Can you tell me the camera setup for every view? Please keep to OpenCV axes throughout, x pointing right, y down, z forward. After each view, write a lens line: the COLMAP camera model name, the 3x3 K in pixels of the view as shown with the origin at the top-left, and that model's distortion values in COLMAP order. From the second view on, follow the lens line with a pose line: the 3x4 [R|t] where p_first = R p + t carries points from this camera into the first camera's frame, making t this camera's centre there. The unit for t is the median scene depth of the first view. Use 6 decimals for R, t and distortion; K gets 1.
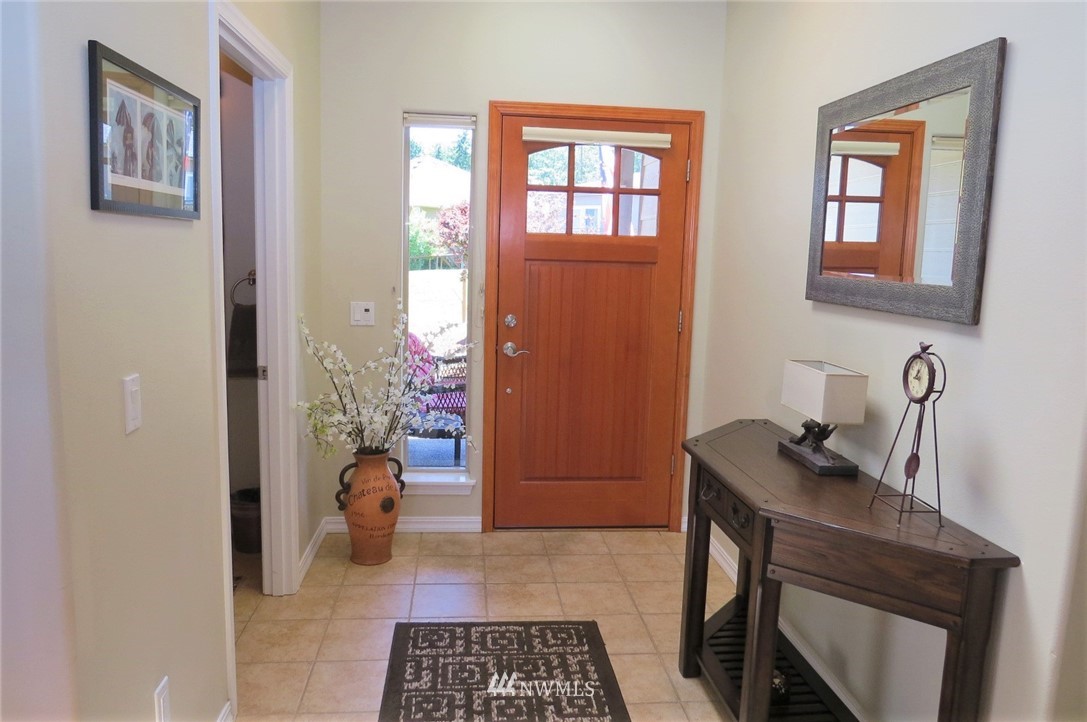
lens RADIAL K [[776.6, 0, 545.5], [0, 776.6, 355.2], [0, 0, 1]] dist [-0.028685, 0.016077]
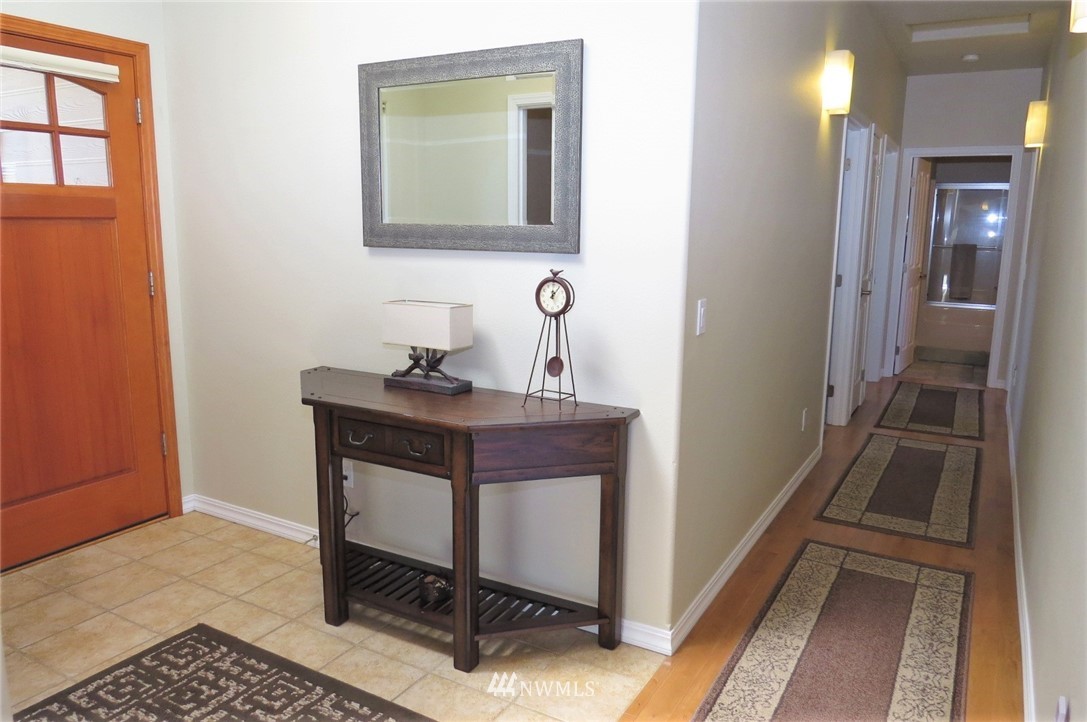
lens RADIAL K [[776.6, 0, 544.4], [0, 776.6, 356.6], [0, 0, 1]] dist [-0.028685, 0.016077]
pose [[0.579931, -0.161582, 0.798481, -0.385210], [0.115267, 0.986547, 0.115922, -0.016324], [-0.806470, 0.024812, 0.590754, 0.161629]]
